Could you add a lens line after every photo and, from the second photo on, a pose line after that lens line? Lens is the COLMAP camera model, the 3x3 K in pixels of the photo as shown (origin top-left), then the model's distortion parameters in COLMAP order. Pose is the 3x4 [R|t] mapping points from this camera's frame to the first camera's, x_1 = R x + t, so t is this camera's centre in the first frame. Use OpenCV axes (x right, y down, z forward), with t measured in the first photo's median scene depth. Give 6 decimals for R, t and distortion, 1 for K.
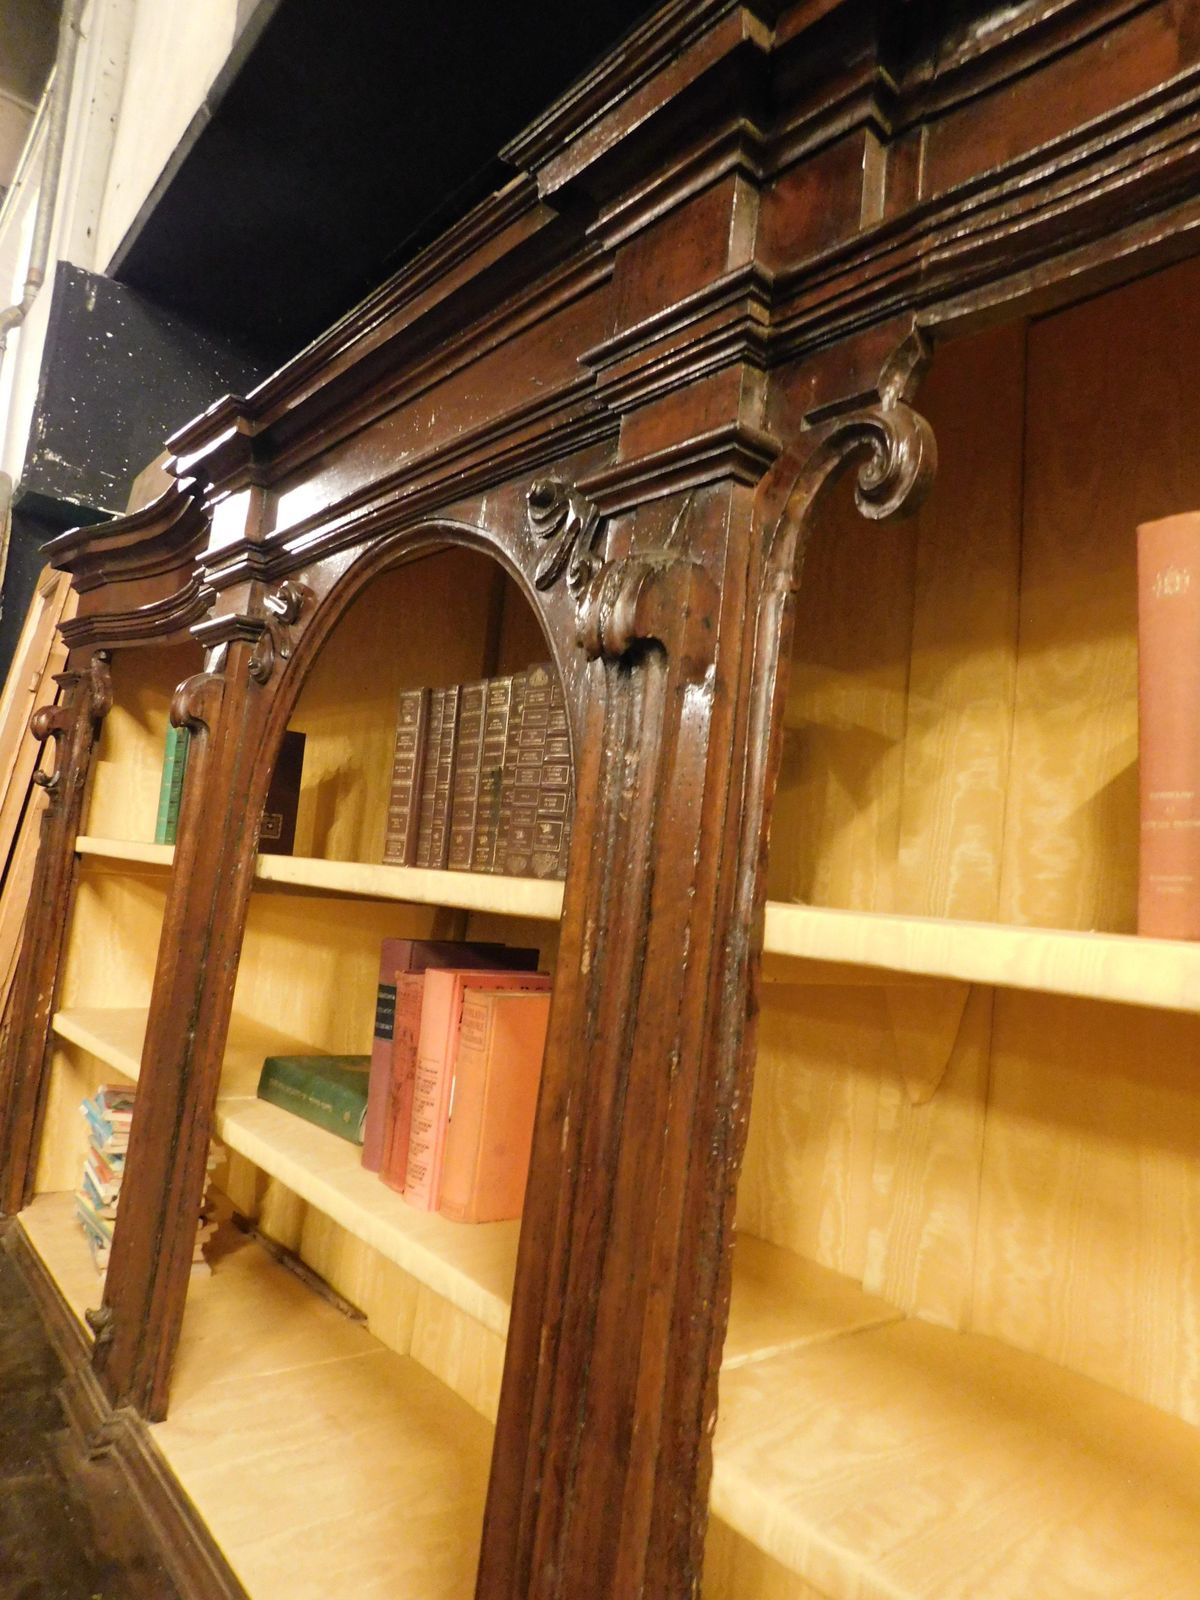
lens RADIAL K [[1041.6, 0, 602.4], [0, 1041.6, 762.5], [0, 0, 1]] dist [-0.047050, 0.047731]
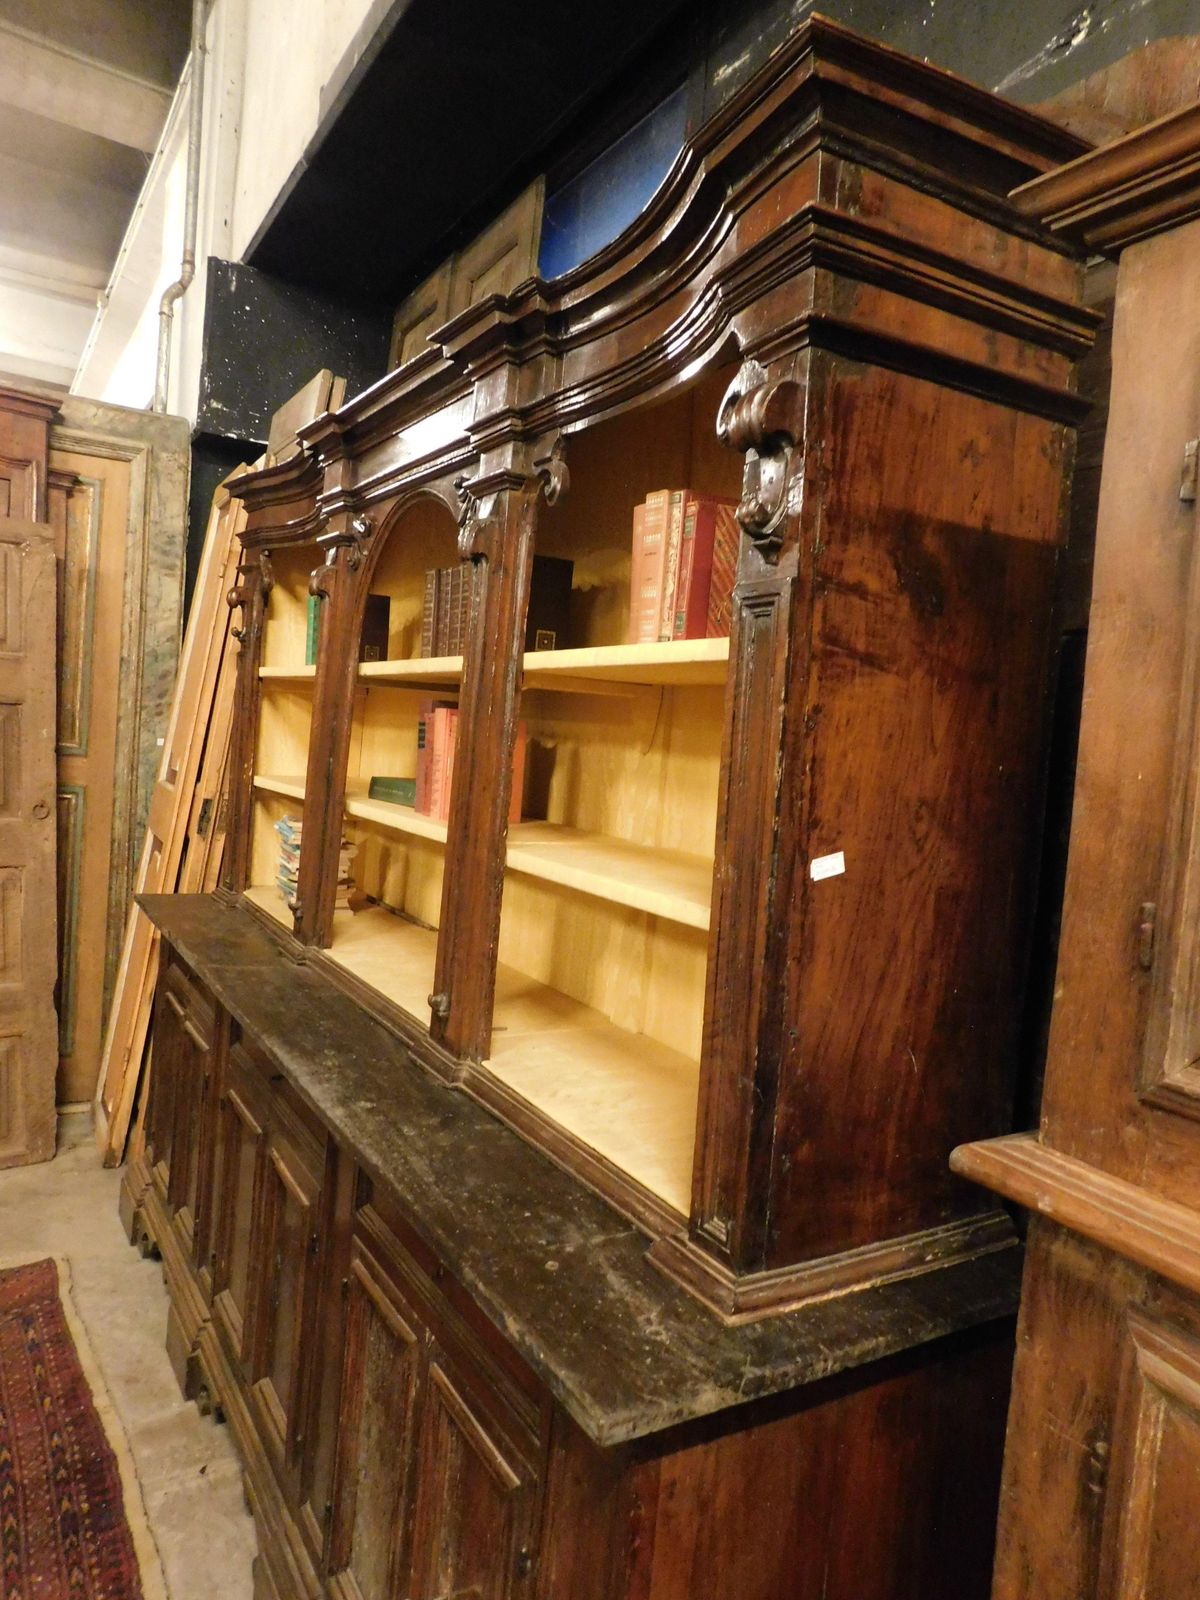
lens RADIAL K [[1091.4, 0, 603.0], [0, 1091.4, 760.2], [0, 0, 1]] dist [-0.066938, 0.064435]
pose [[0.989869, -0.020920, -0.140434, 0.279302], [0.038777, 0.991316, 0.125655, 0.025335], [0.136586, -0.129828, 0.982084, -0.660739]]
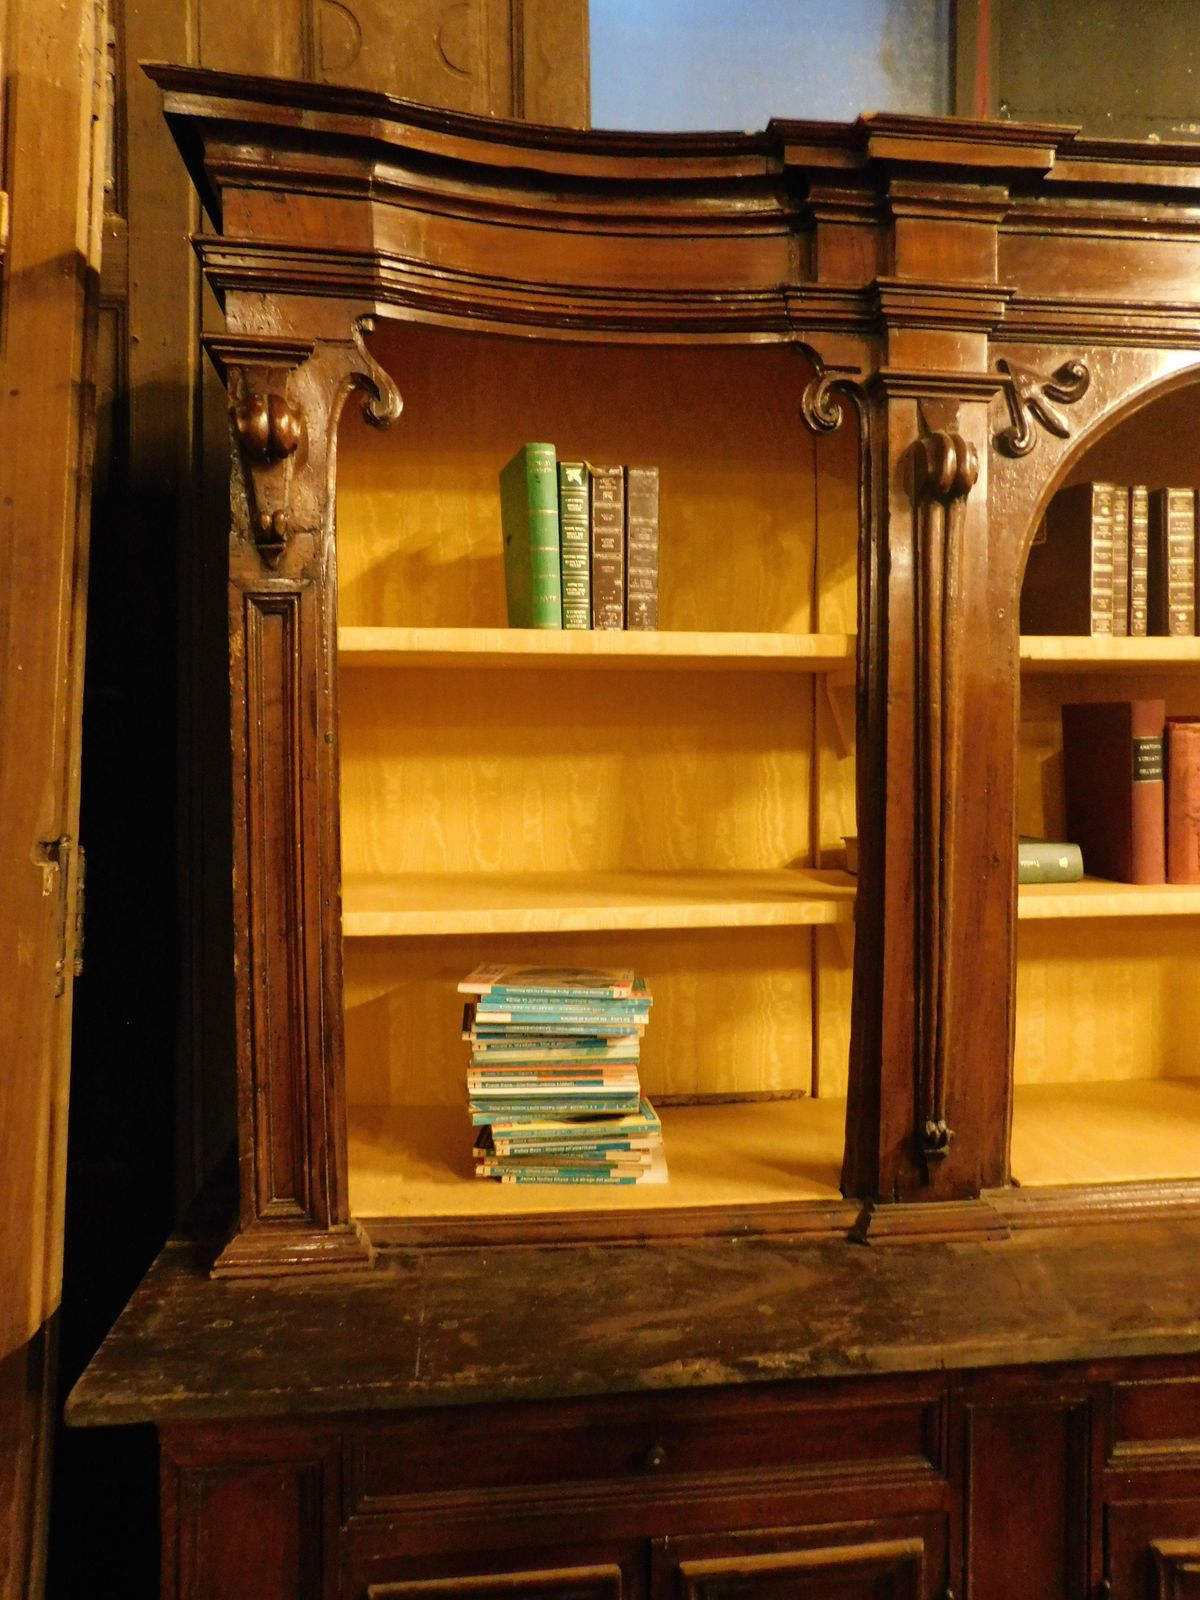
lens RADIAL K [[1056.2, 0, 600.0], [0, 1056.2, 800.0], [0, 0, 1]] dist [-0.069716, 0.059102]
pose [[0.549914, -0.127011, 0.825507, -1.053505], [-0.040726, 0.983117, 0.178390, 0.066785], [-0.834227, -0.131719, 0.535457, 0.597693]]
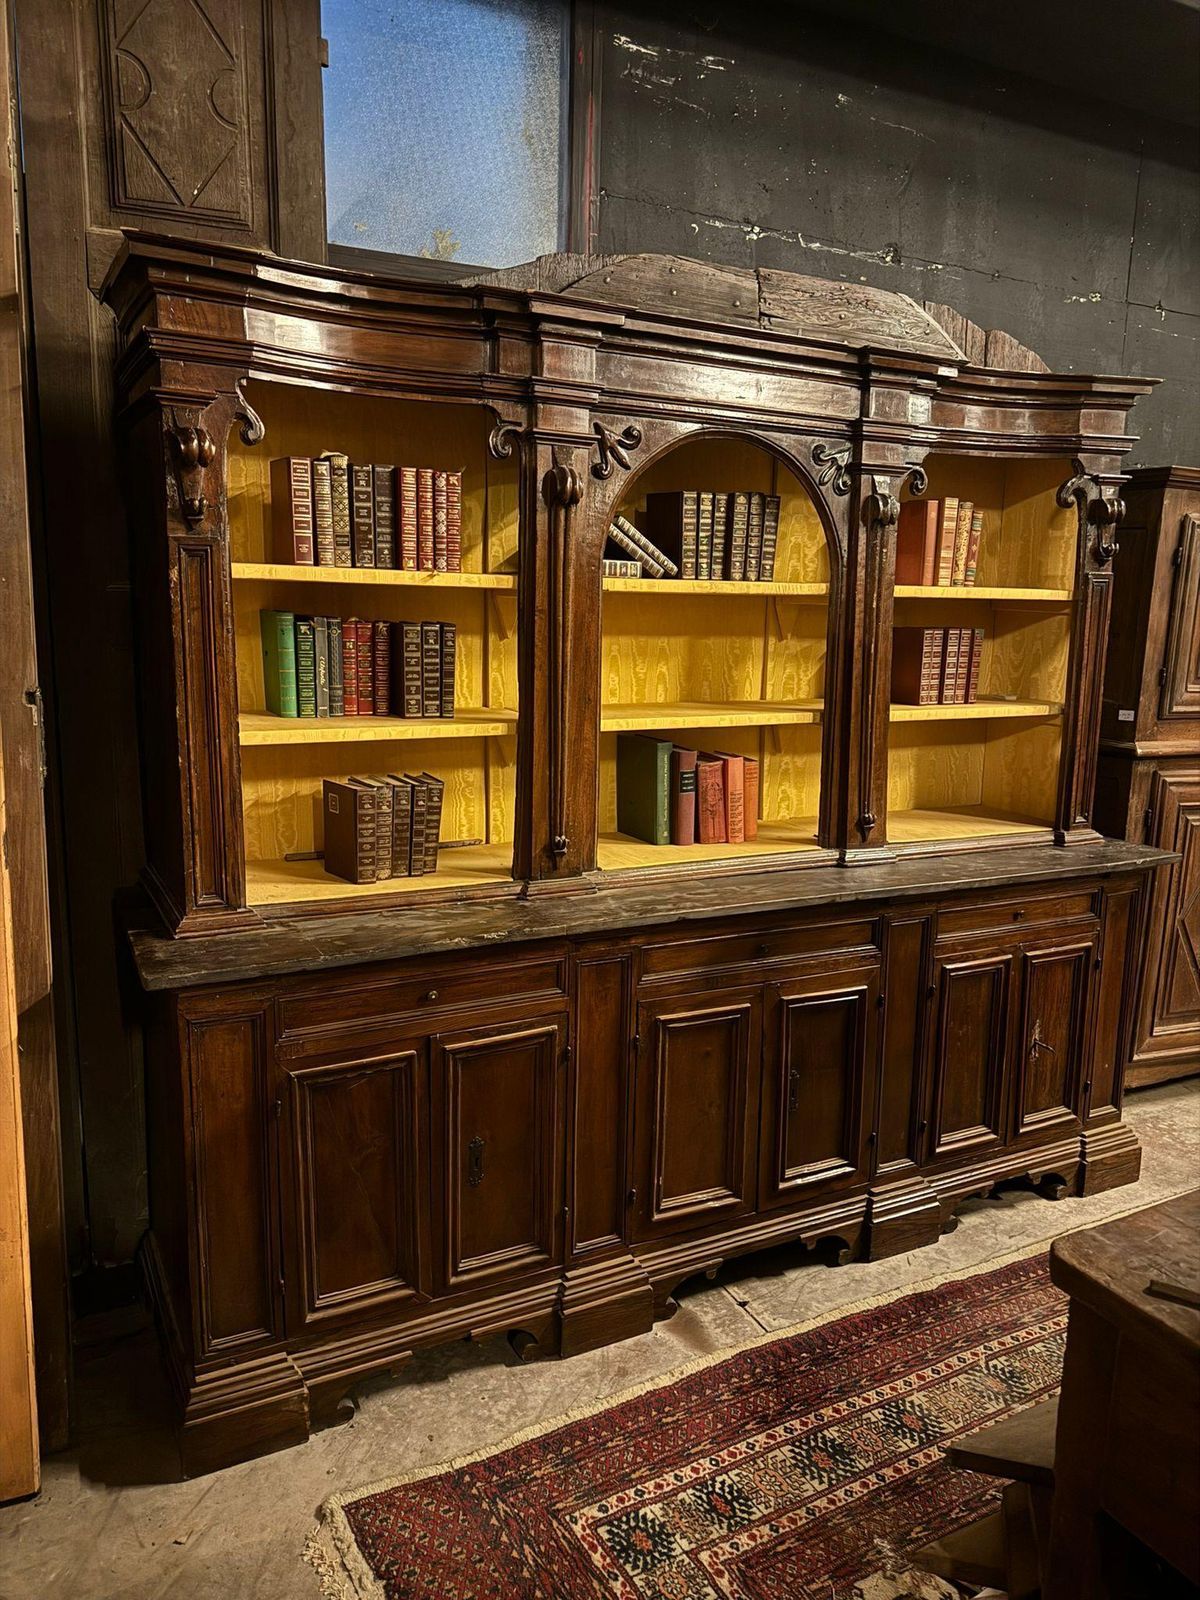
lens RADIAL K [[1074.8, 0, 600.0], [0, 1074.8, 800.0], [0, 0, 1]] dist [0.105392, -0.149935]
pose [[0.216801, -0.254595, 0.942432, -1.678097], [-0.110566, 0.952778, 0.282825, -0.051533], [-0.969934, -0.165517, 0.178413, 0.463726]]
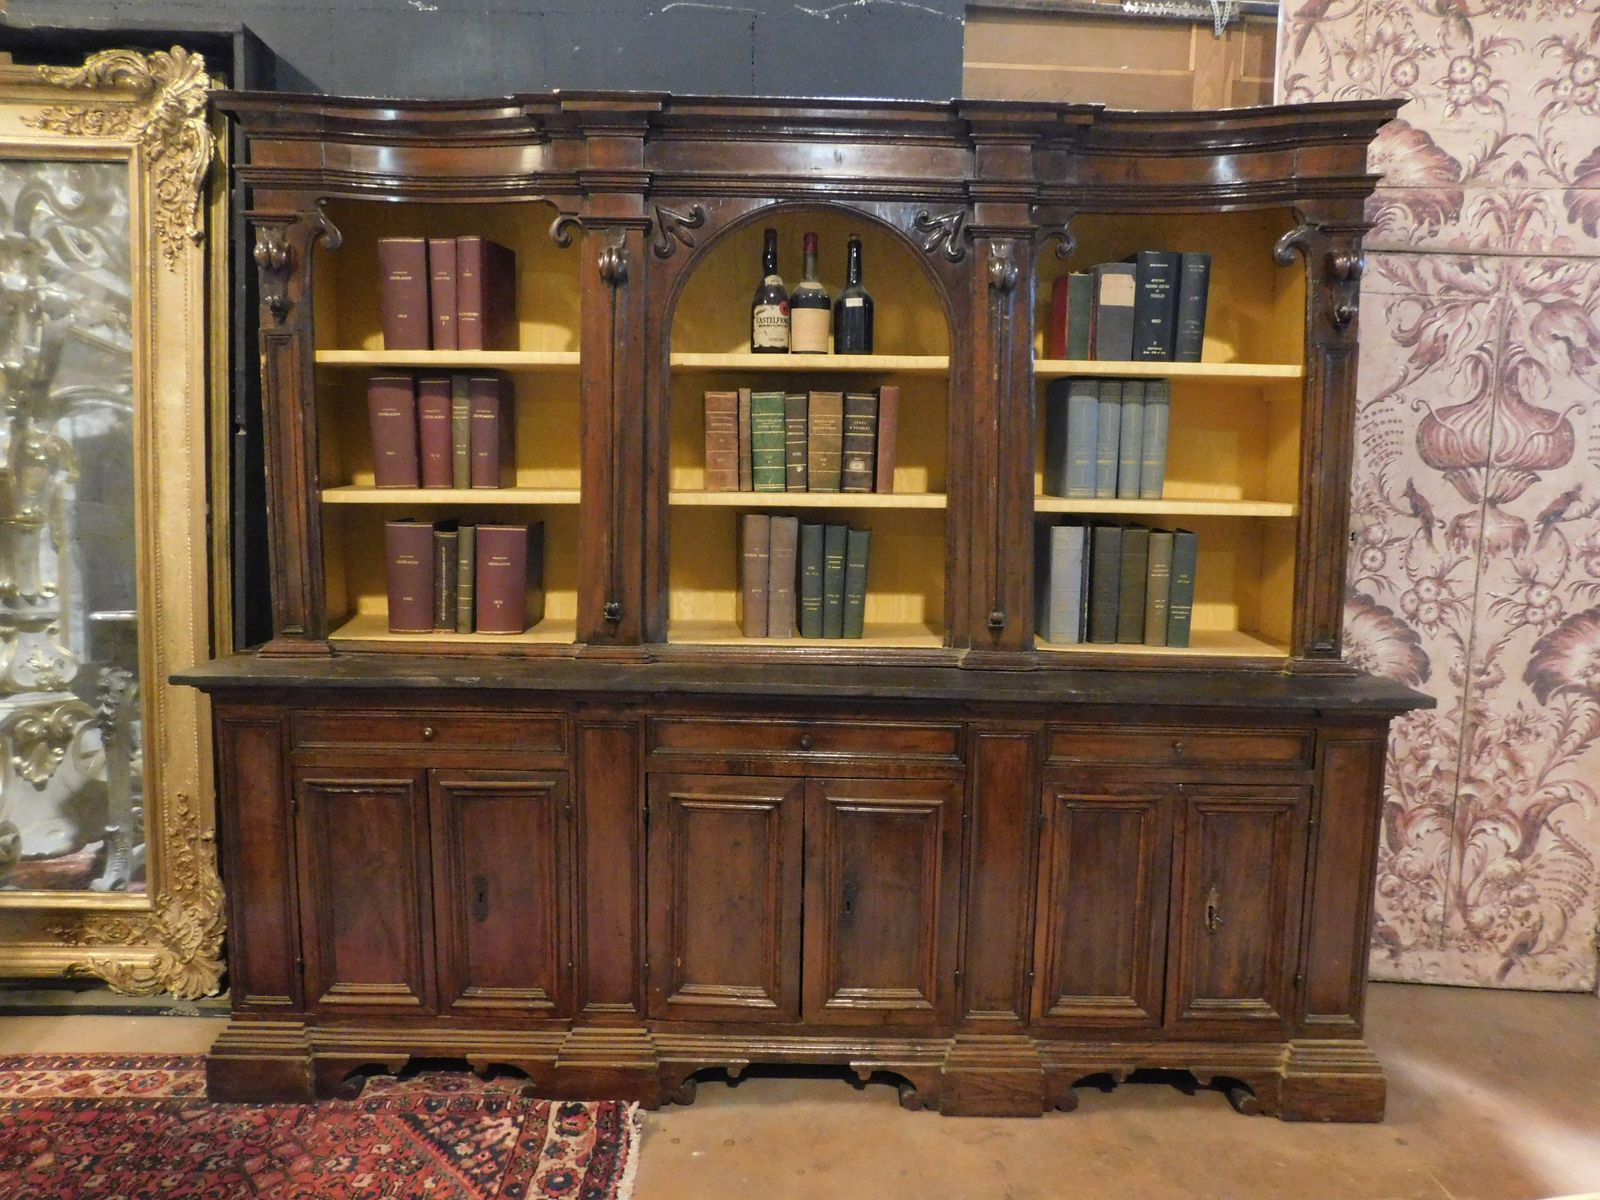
lens RADIAL K [[1056.2, 0, 800.0], [0, 1056.2, 600.0], [0, 0, 1]] dist [-0.069716, 0.059102]
pose [[0.618896, -0.173444, 0.766085, -1.290765], [-0.049525, 0.964758, 0.258434, 0.018140], [-0.783910, -0.197885, 0.588495, -0.265430]]
